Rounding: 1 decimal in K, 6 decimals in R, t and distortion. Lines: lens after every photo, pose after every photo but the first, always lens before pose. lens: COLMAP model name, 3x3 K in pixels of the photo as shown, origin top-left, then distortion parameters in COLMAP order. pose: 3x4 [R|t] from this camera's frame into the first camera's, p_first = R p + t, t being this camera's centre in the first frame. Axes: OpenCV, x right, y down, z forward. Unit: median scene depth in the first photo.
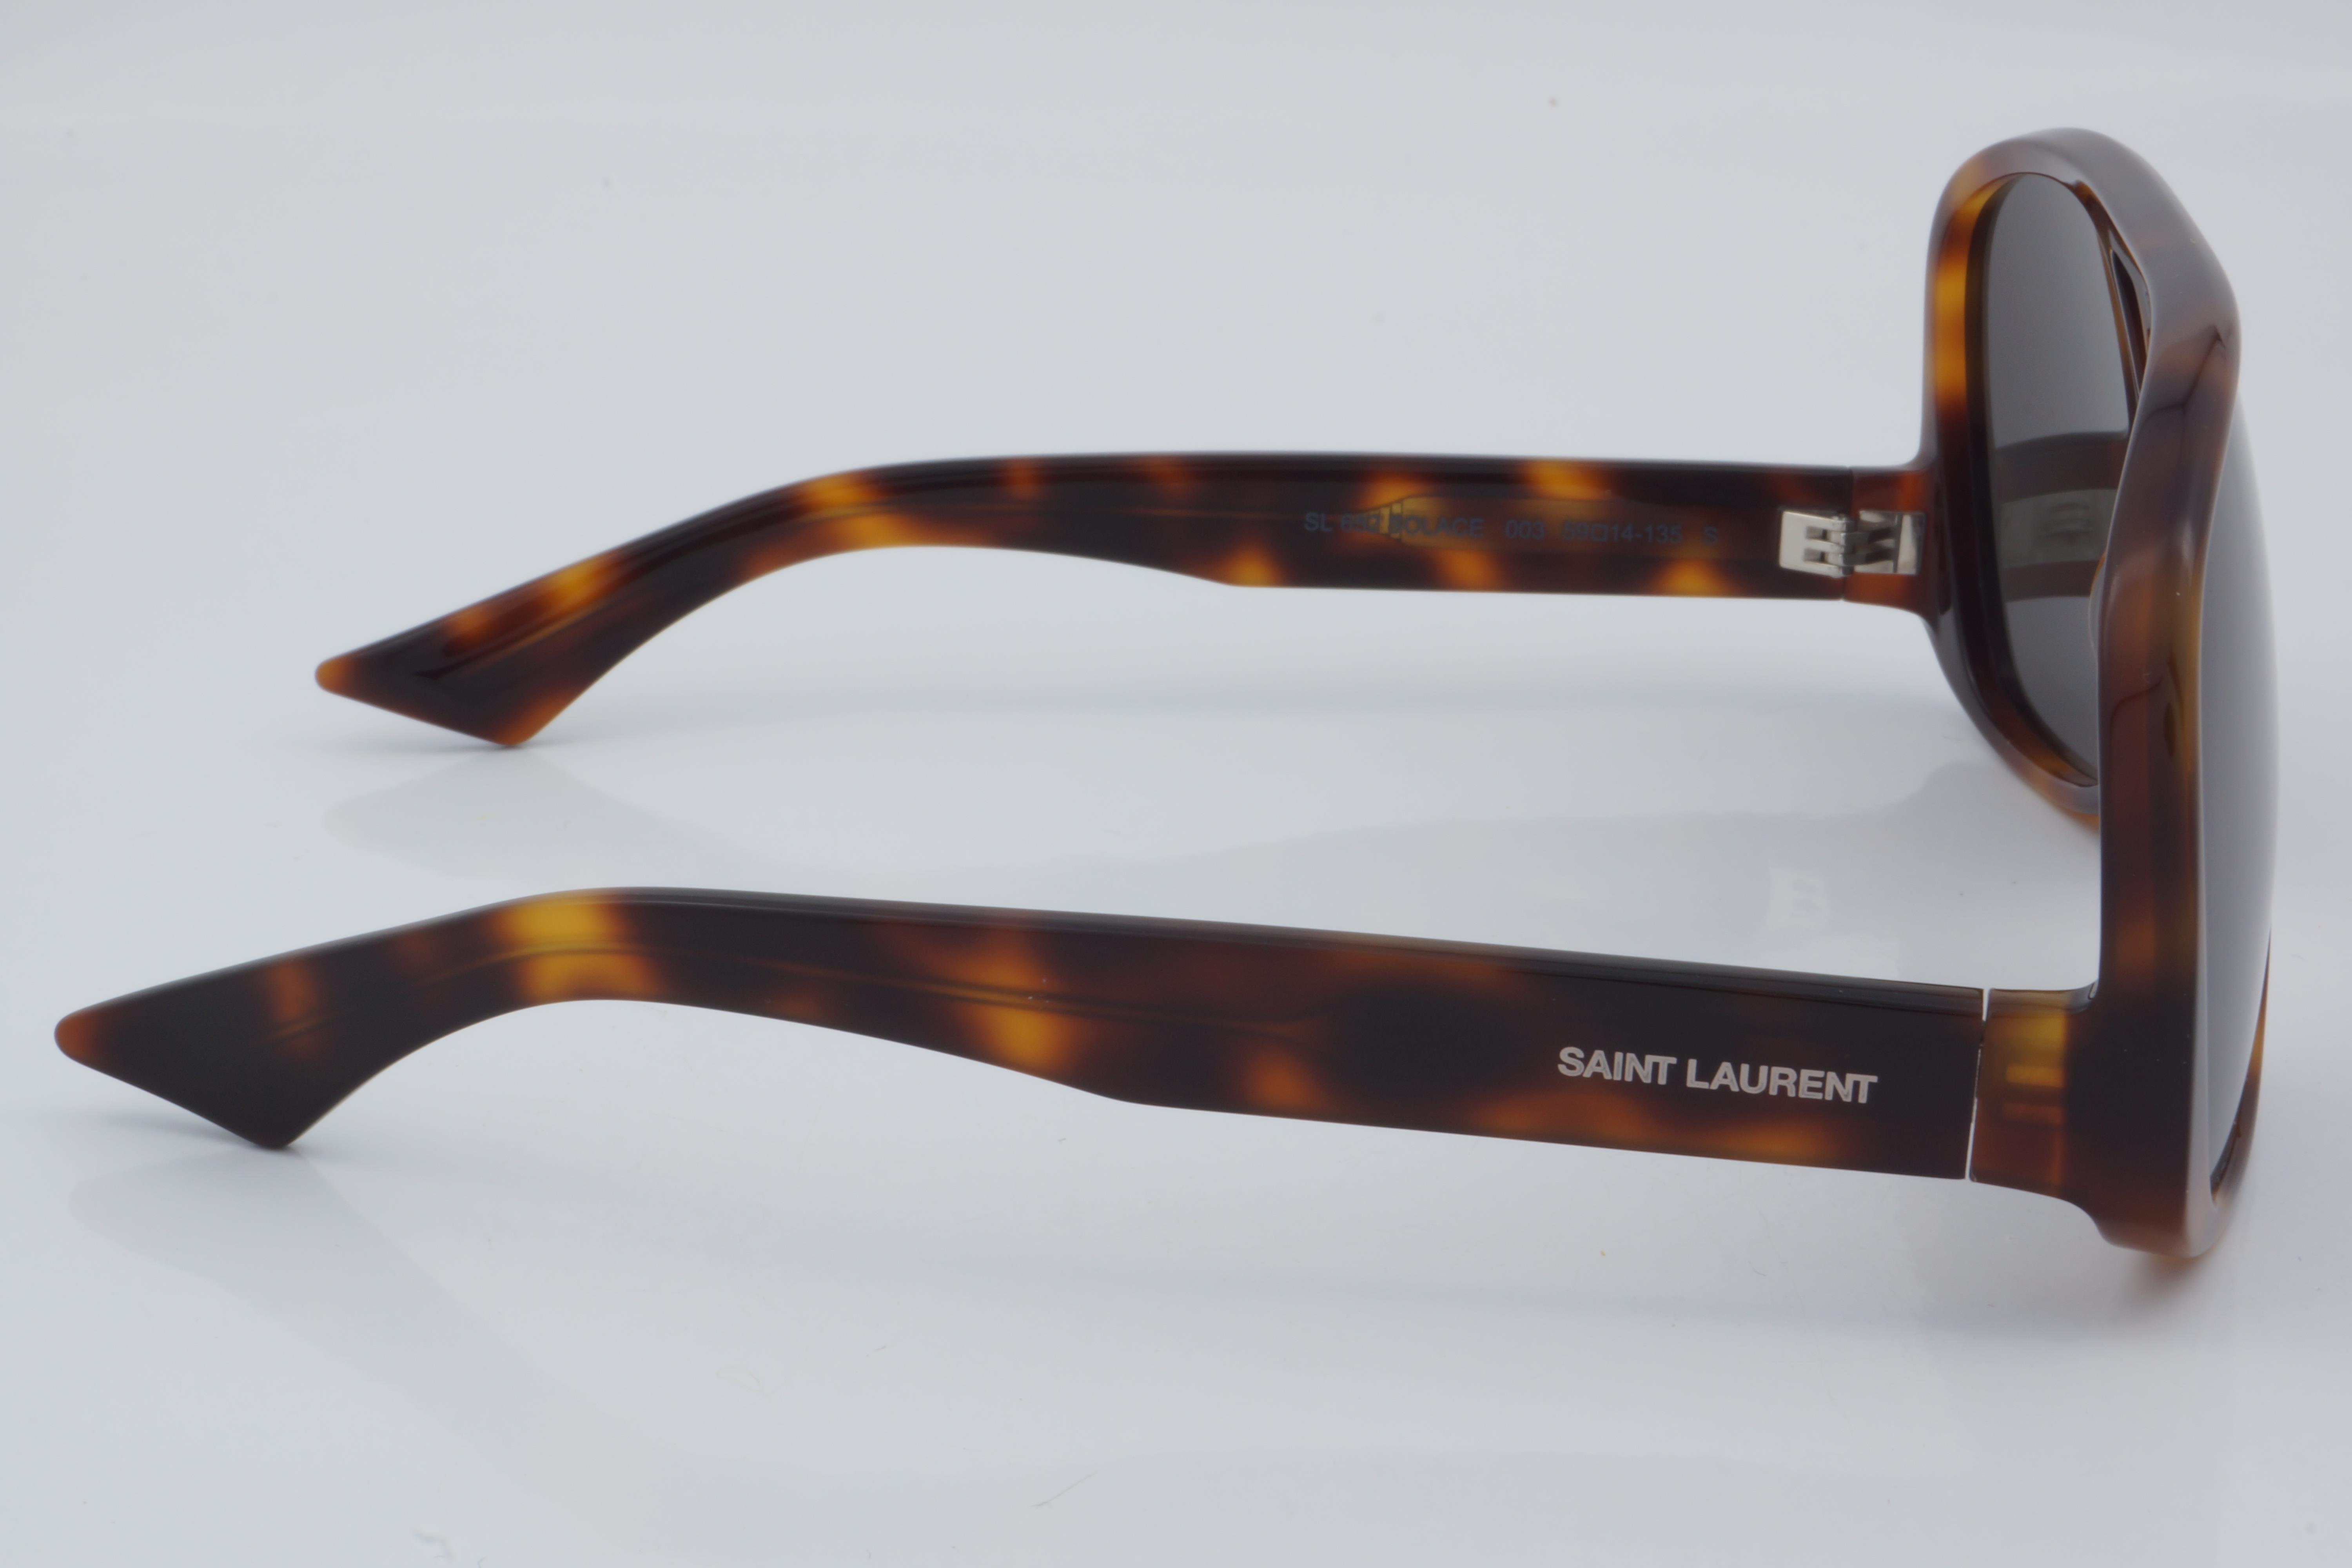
lens RADIAL K [[5241.7, 0, 1176.3], [0, 5241.7, 785.6], [0, 0, 1]] dist [-0.077238, 0.000000]
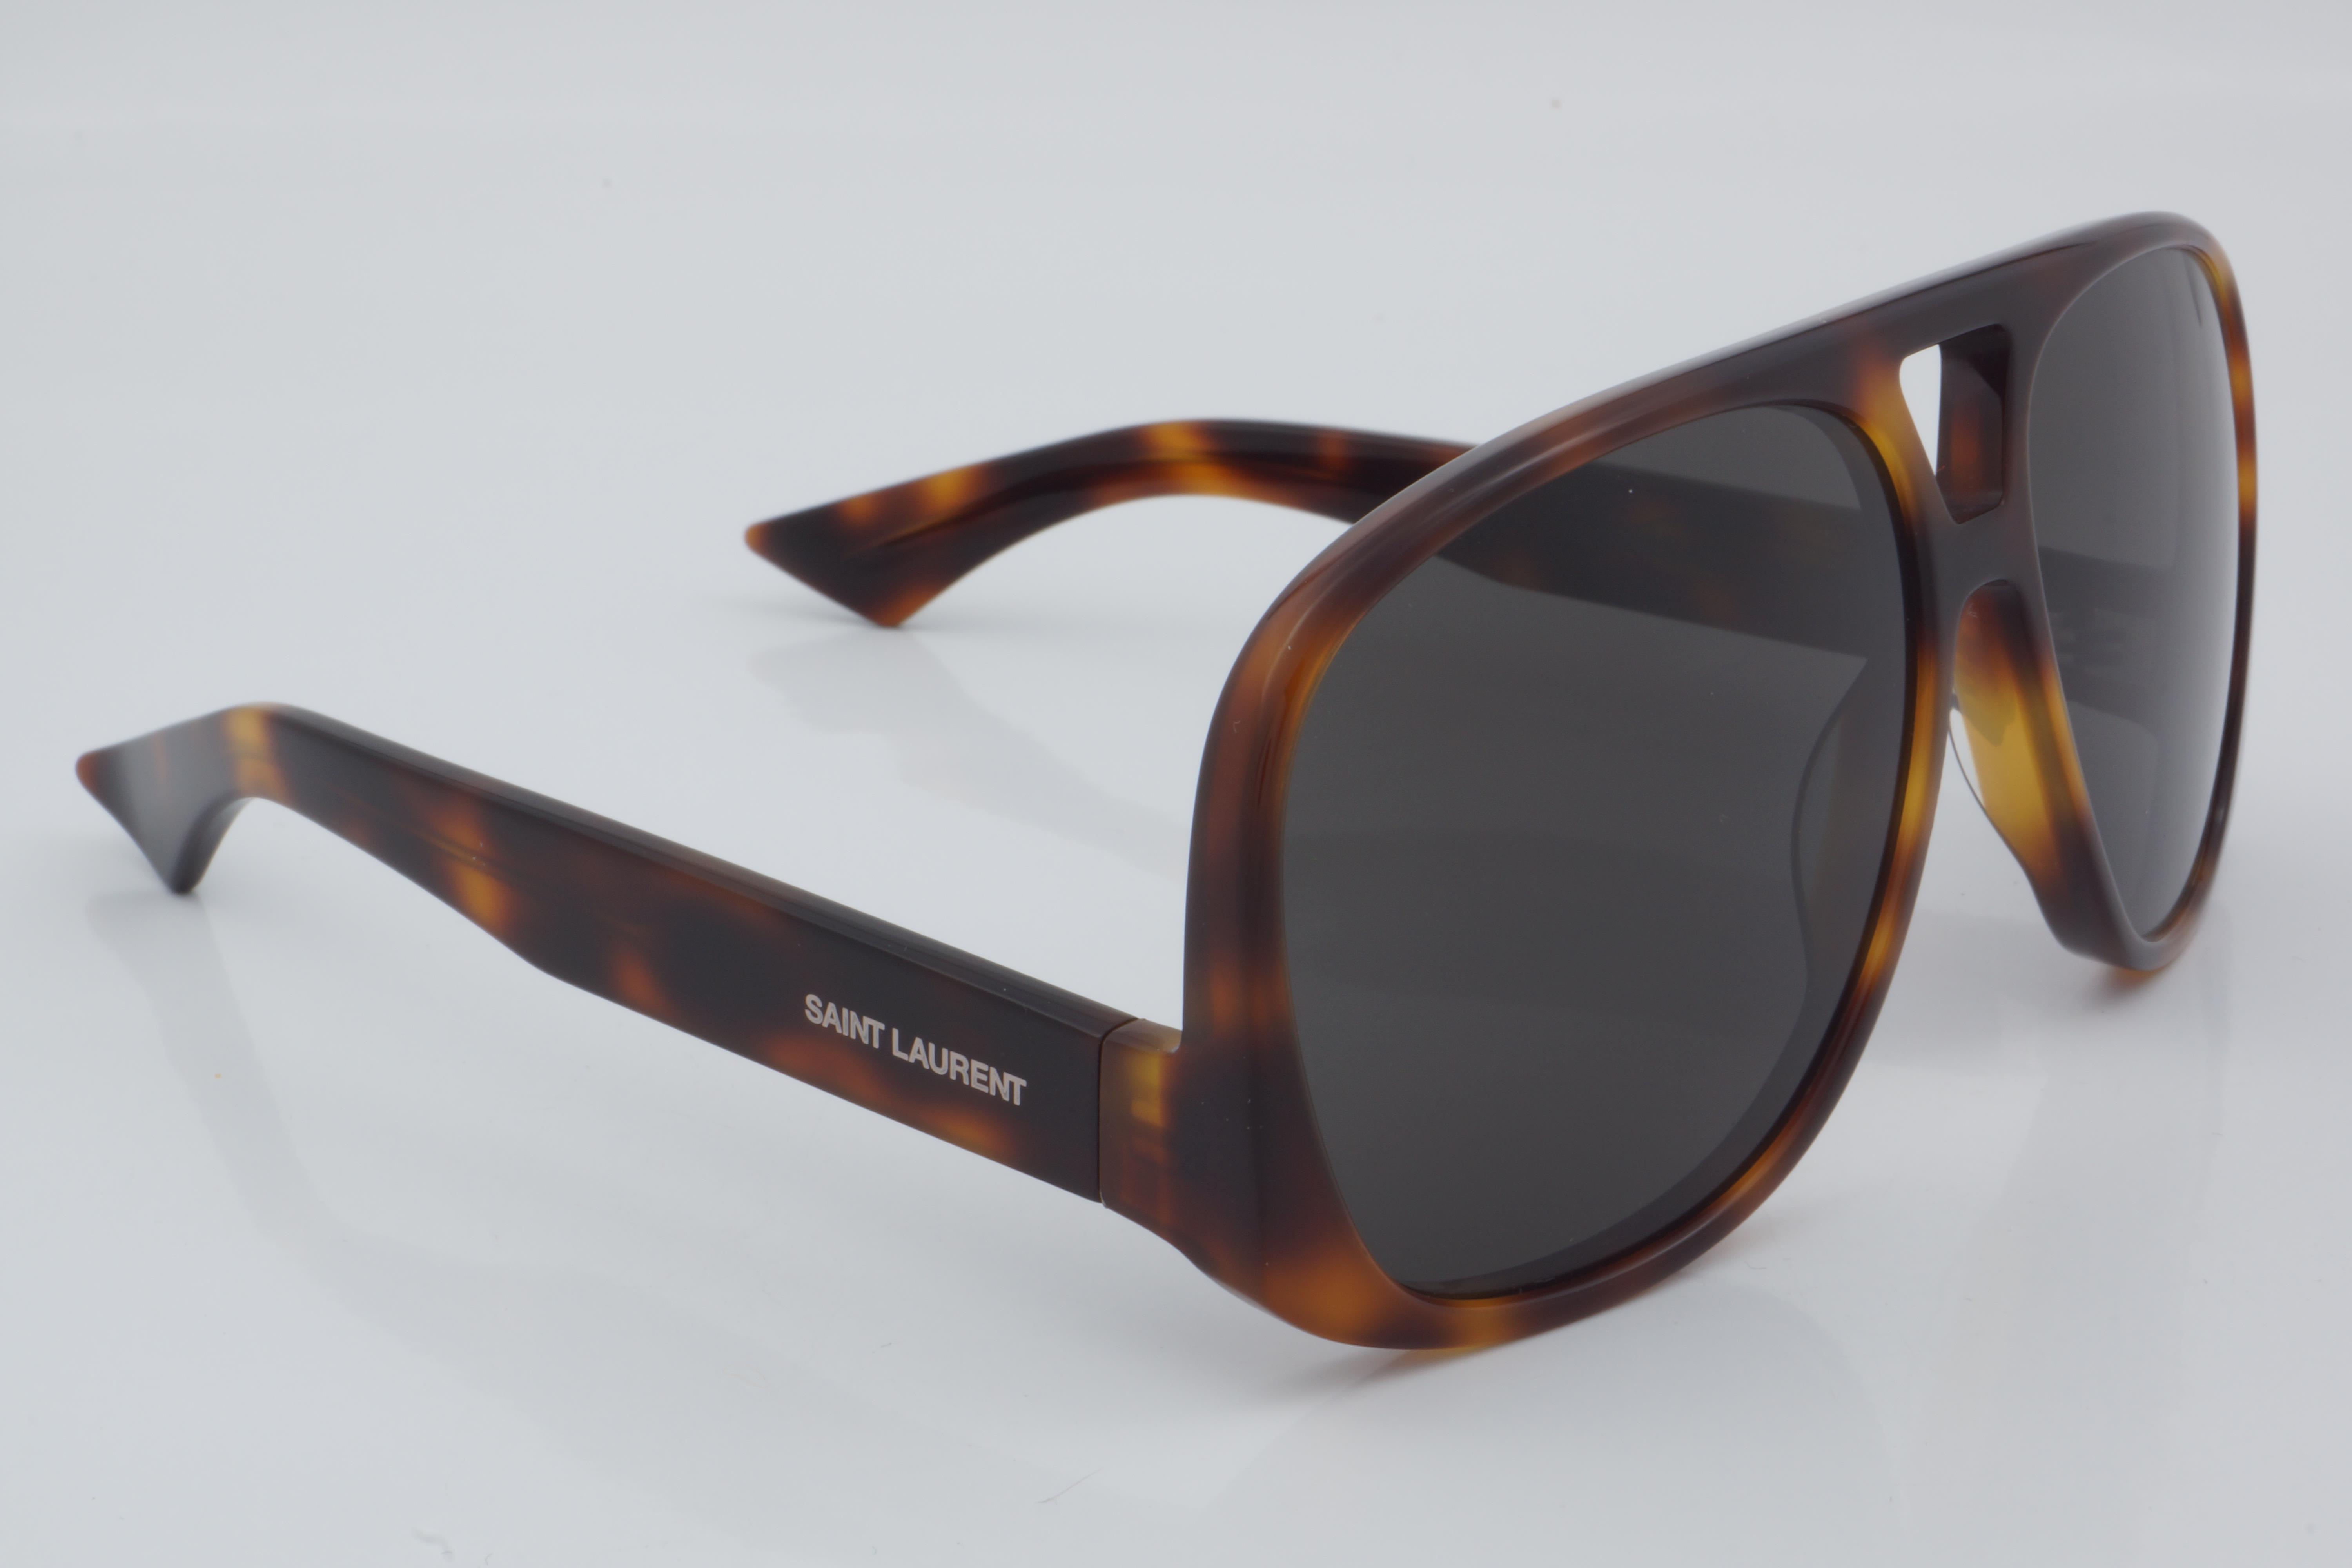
lens RADIAL K [[5241.7, 0, 1176.7], [0, 5241.7, 783.2], [0, 0, 1]] dist [-0.077238, 0.000000]
pose [[0.772232, 0.168282, -0.612649, 0.772535], [-0.161932, 0.984570, 0.066329, -0.074268], [0.614358, 0.047986, 0.787567, 0.209261]]
